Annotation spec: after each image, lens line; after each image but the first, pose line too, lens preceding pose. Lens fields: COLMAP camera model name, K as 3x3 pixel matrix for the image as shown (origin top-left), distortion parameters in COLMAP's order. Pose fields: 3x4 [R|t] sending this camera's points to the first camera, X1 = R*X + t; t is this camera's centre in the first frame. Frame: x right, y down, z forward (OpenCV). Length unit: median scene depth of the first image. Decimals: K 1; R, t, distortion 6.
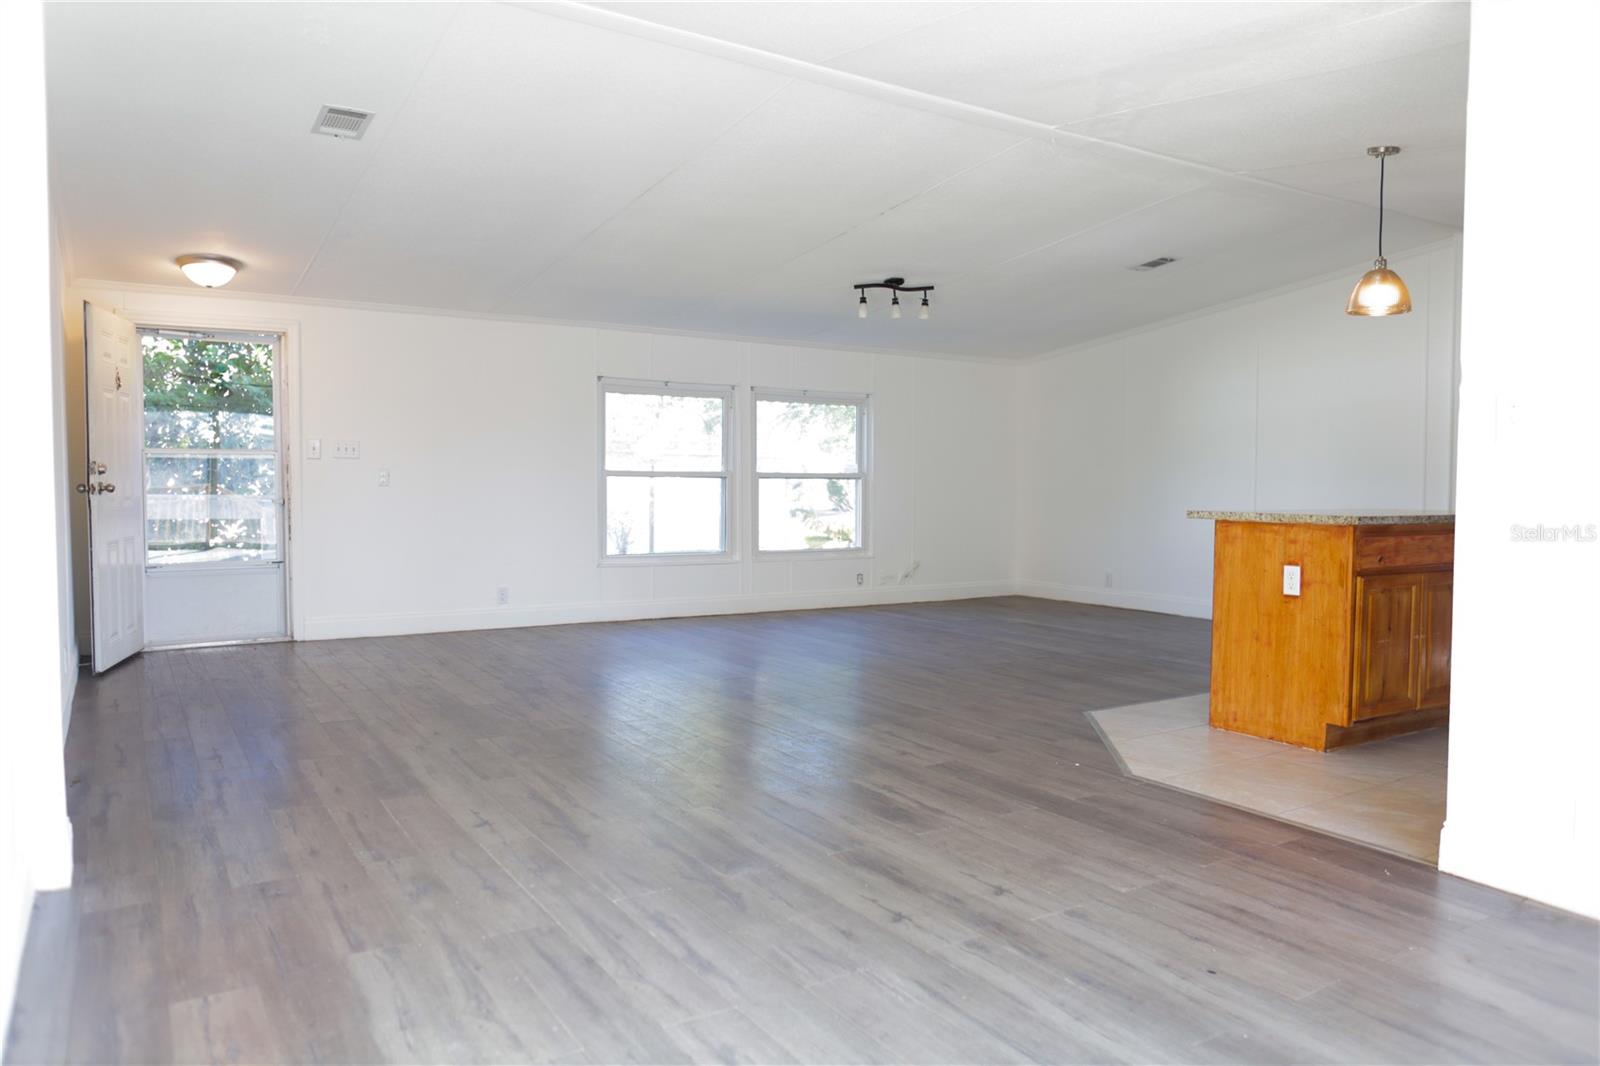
lens RADIAL K [[1090.7, 0, 795.1], [0, 1090.7, 528.9], [0, 0, 1]] dist [-0.076799, 0.071179]
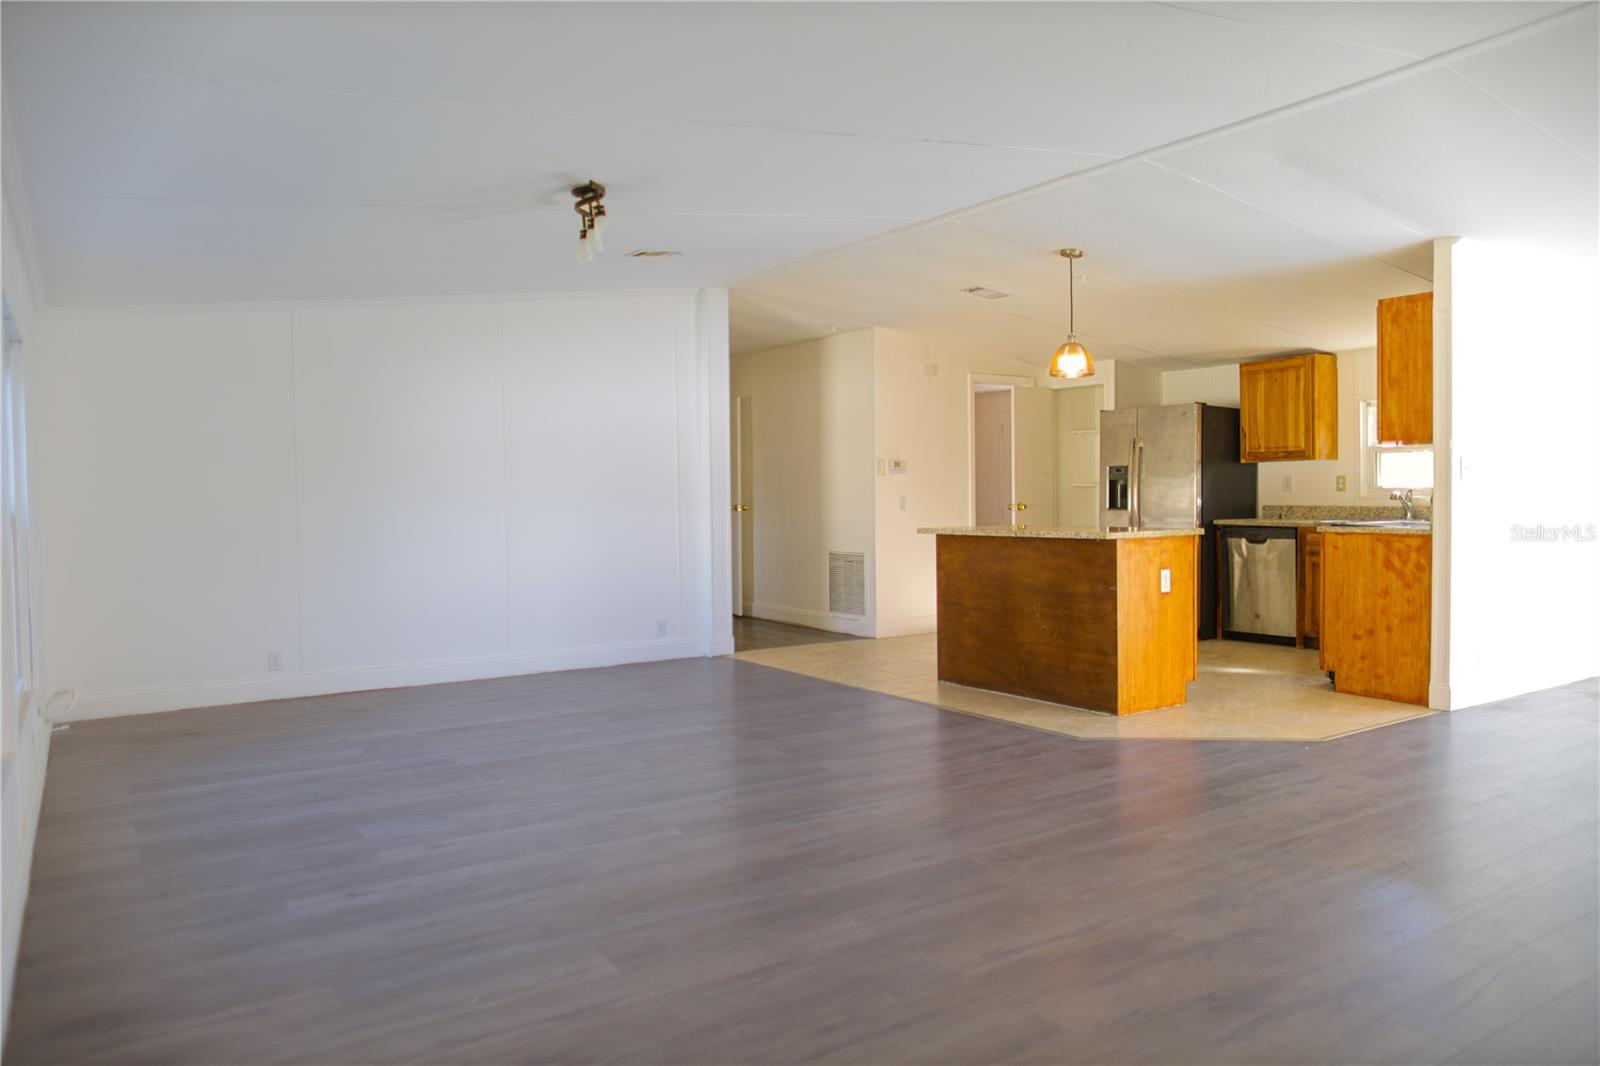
lens RADIAL K [[1090.7, 0, 795.1], [0, 1090.7, 528.9], [0, 0, 1]] dist [-0.076799, 0.071179]
pose [[-0.135978, -0.033252, 0.990154, -0.760684], [0.056004, 0.997580, 0.041193, -0.092296], [-0.989128, 0.061054, -0.133787, 1.594493]]
